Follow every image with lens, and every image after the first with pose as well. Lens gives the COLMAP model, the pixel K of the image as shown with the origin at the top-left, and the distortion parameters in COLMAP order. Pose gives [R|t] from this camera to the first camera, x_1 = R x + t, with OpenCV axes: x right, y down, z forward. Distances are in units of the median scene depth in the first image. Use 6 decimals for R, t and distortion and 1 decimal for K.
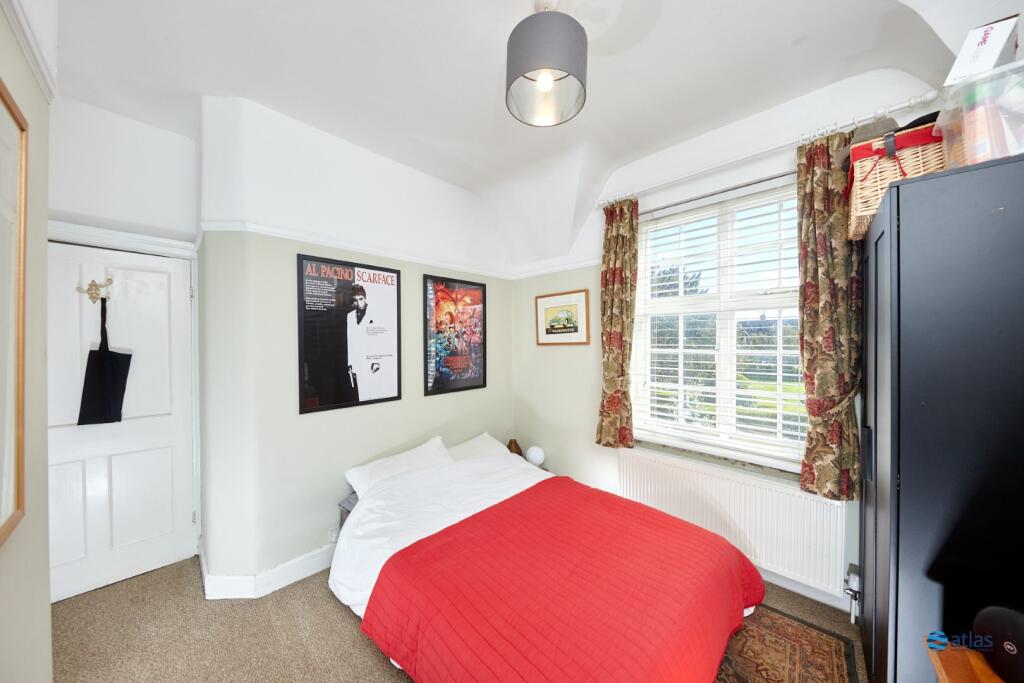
lens RADIAL K [[331.8, 0, 512.0], [0, 331.8, 341.5], [0, 0, 1]] dist [-0.000390, -0.000041]
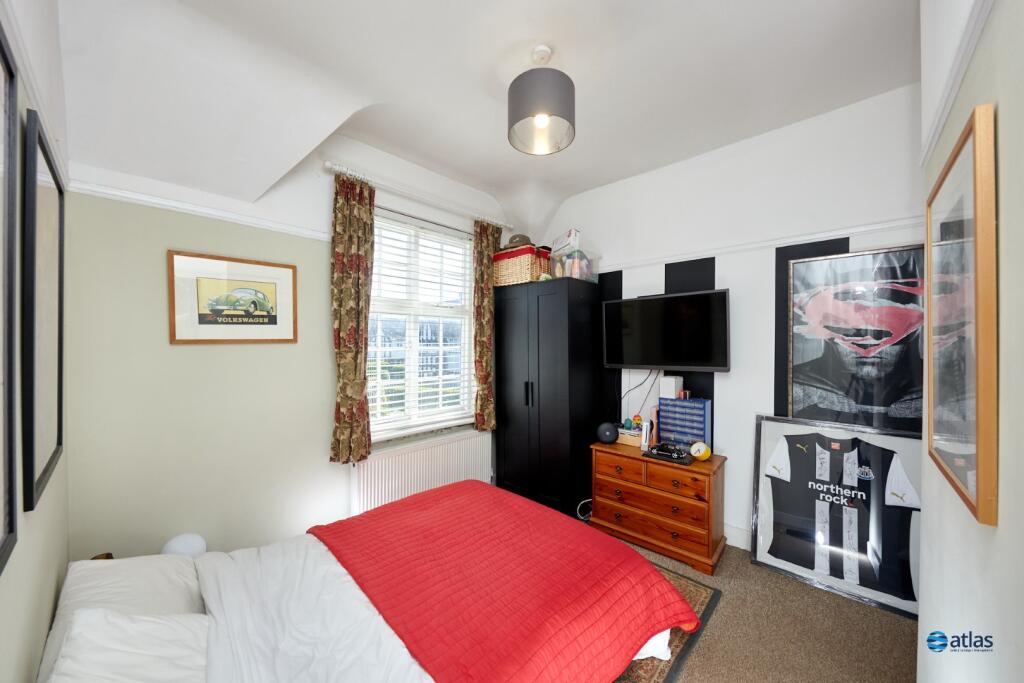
lens RADIAL K [[357.6, 0, 512.0], [0, 357.6, 341.5], [0, 0, 1]] dist [0.000464, 0.000013]
pose [[-0.010190, 0.007159, 0.999922, -0.638631], [-0.005198, 0.999960, -0.007212, 0.011751], [-0.999935, -0.005271, -0.010152, 0.608440]]
